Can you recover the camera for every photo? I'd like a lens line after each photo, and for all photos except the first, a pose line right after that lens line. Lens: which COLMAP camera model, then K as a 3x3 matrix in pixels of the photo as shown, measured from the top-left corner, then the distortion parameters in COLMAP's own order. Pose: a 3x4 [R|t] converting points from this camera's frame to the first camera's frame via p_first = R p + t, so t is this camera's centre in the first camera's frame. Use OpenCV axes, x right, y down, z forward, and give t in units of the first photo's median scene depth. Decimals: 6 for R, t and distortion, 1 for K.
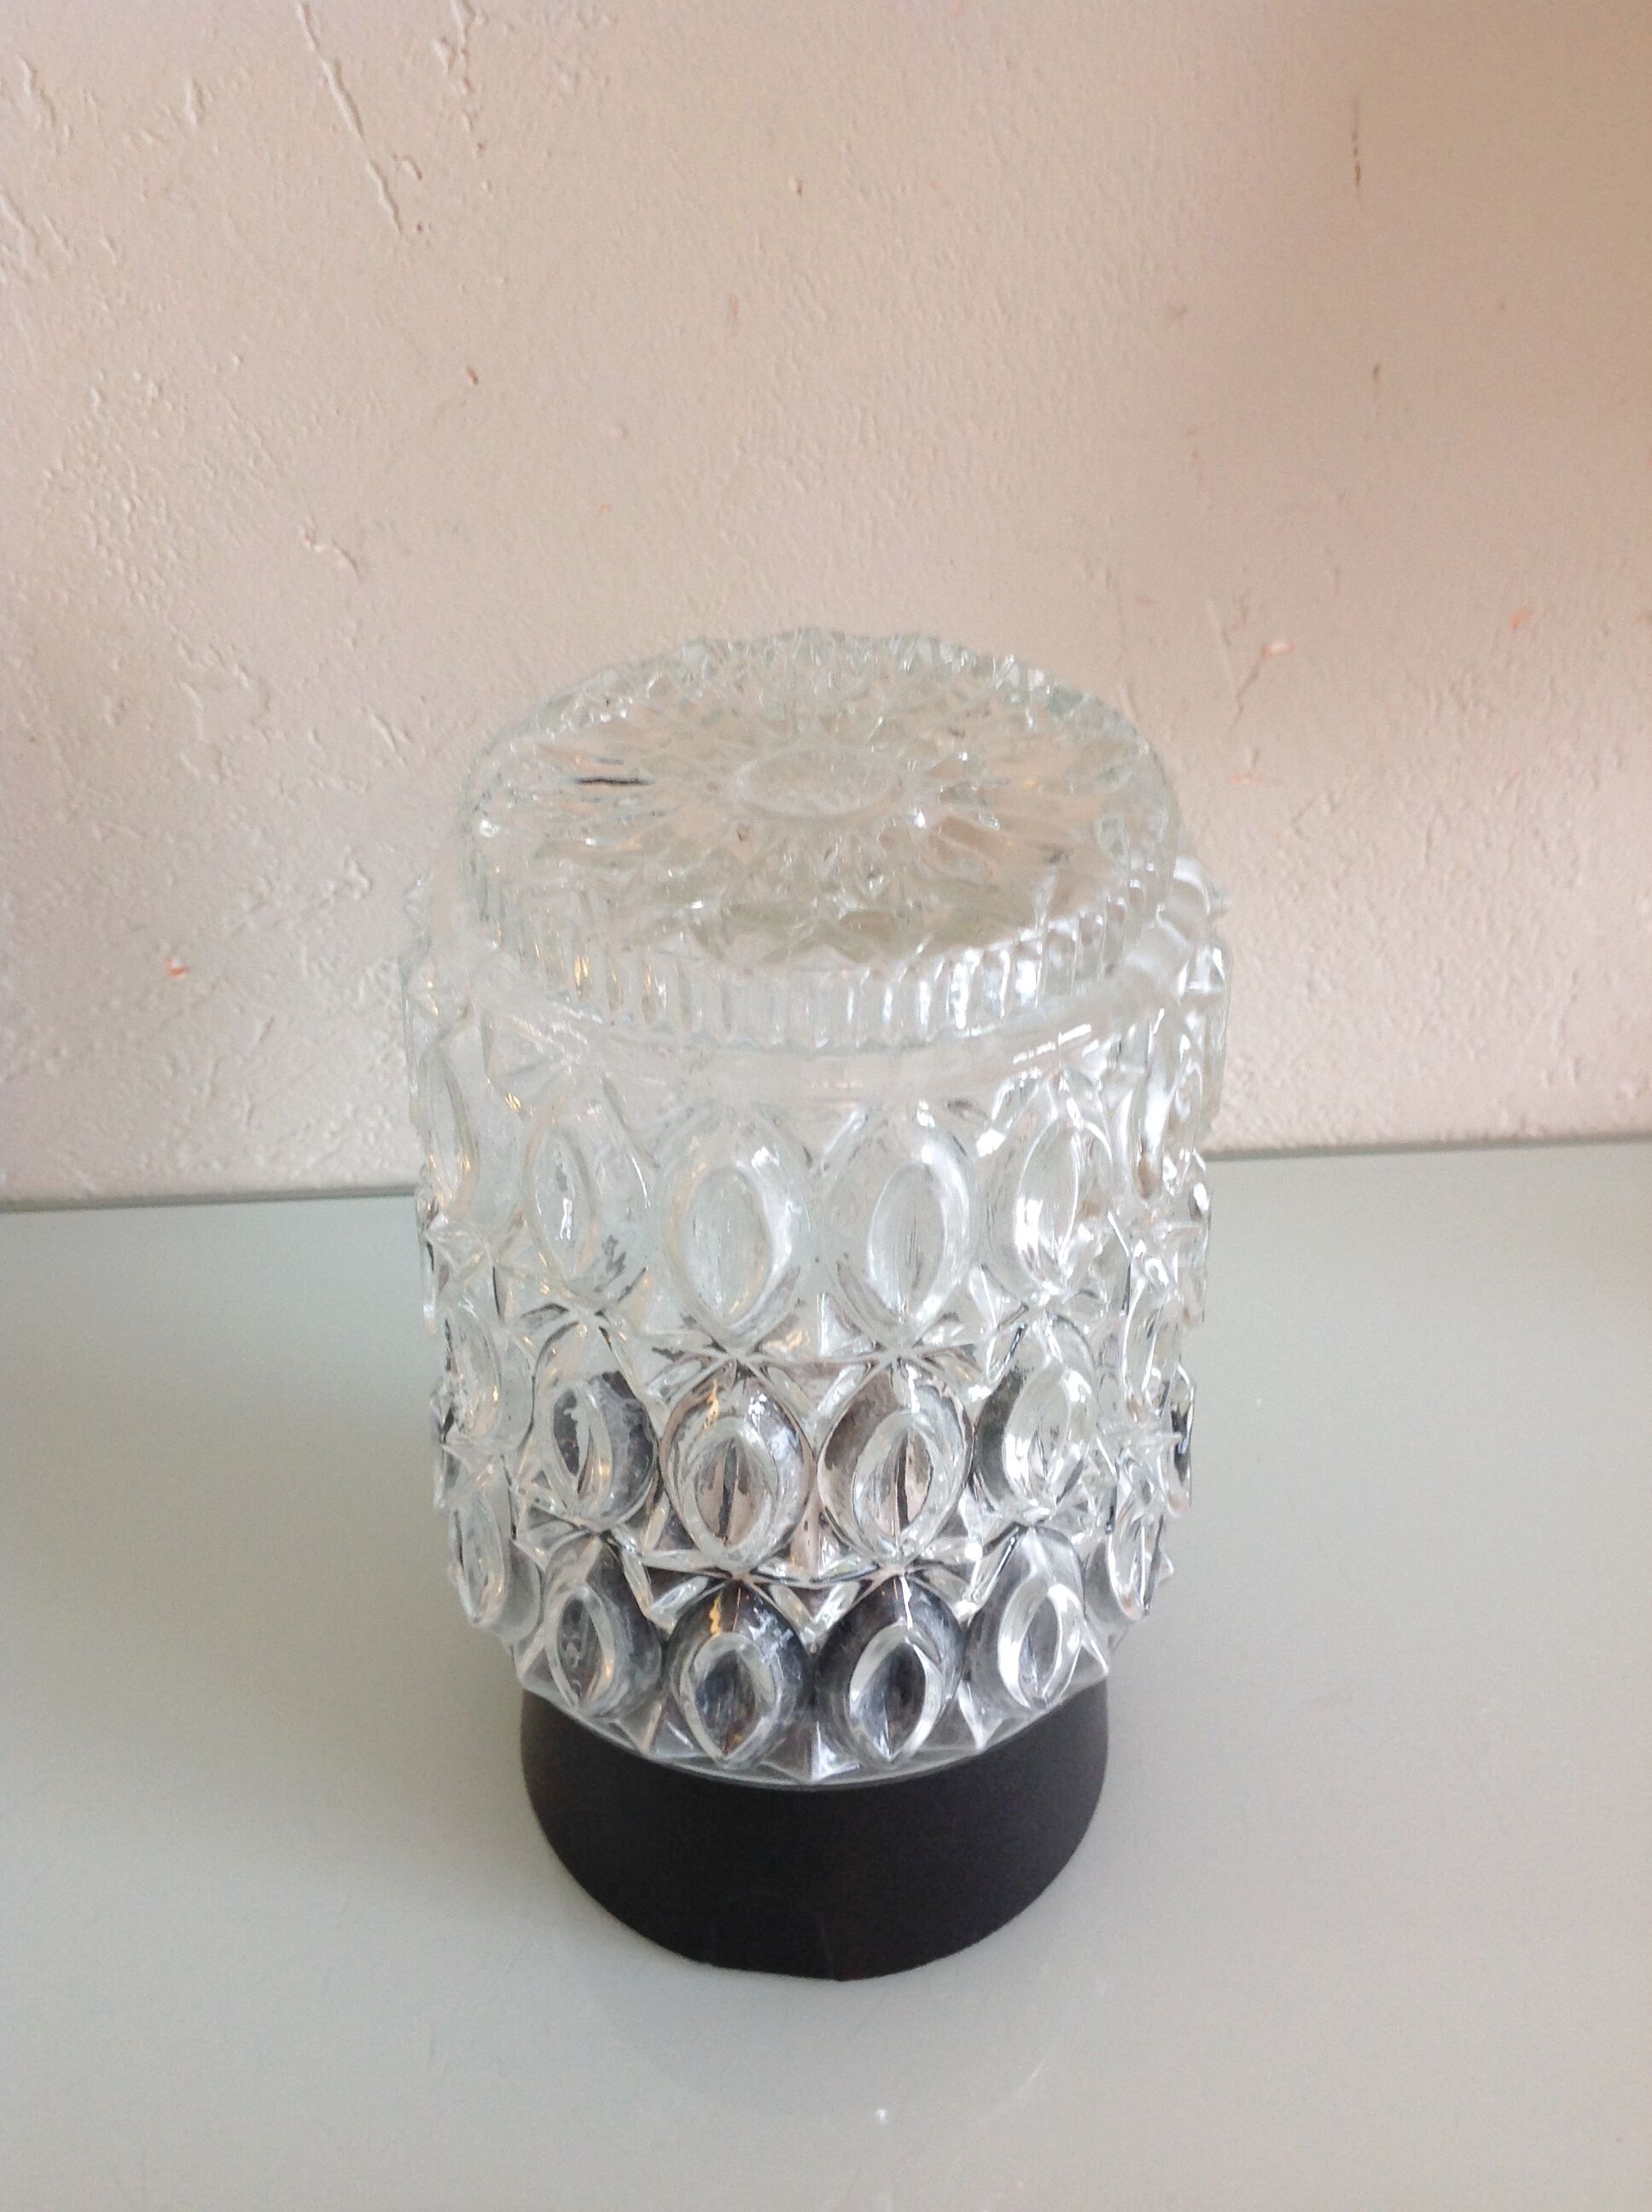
lens RADIAL K [[2328.7, 0, 896.9], [0, 2328.7, 1109.6], [0, 0, 1]] dist [0.153870, -0.508475]
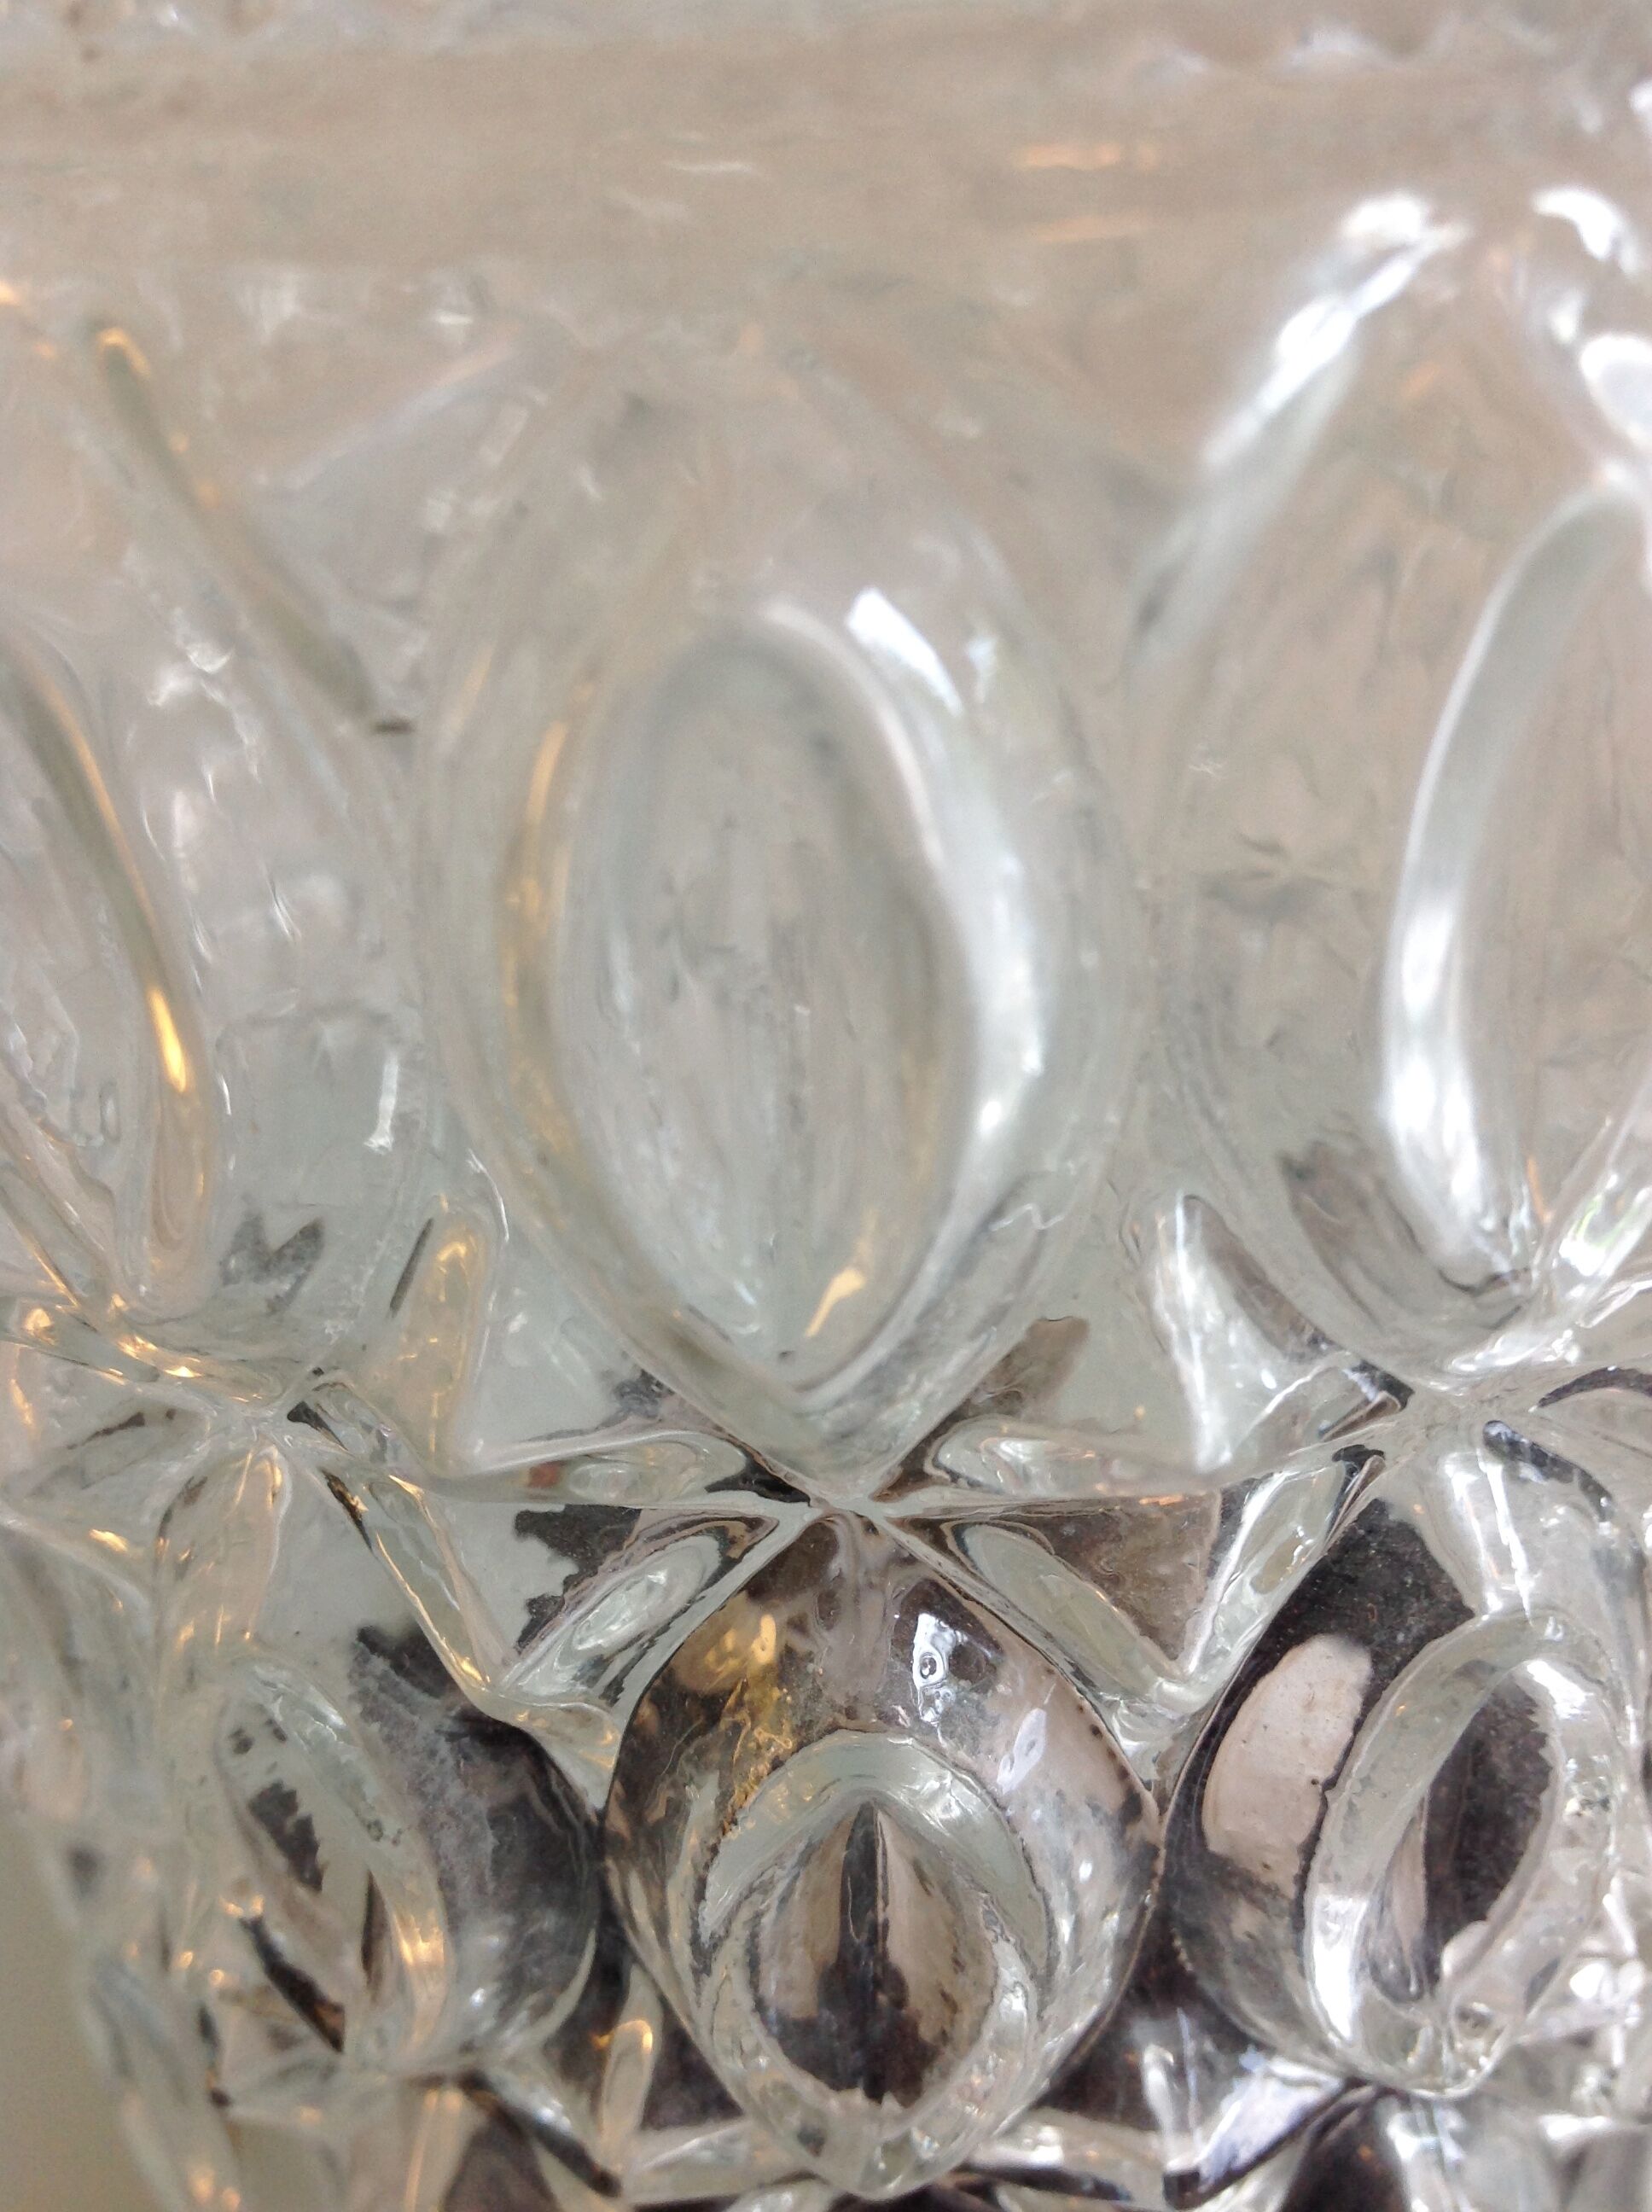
lens RADIAL K [[2190.4, 0, 826.0], [0, 2190.4, 1106.0], [0, 0, 1]] dist [0.067160, -0.207369]
pose [[0.991118, -0.132893, 0.004931, -0.069674], [0.132984, 0.990258, -0.041293, 0.075486], [0.000605, 0.041582, 0.999135, 0.800720]]
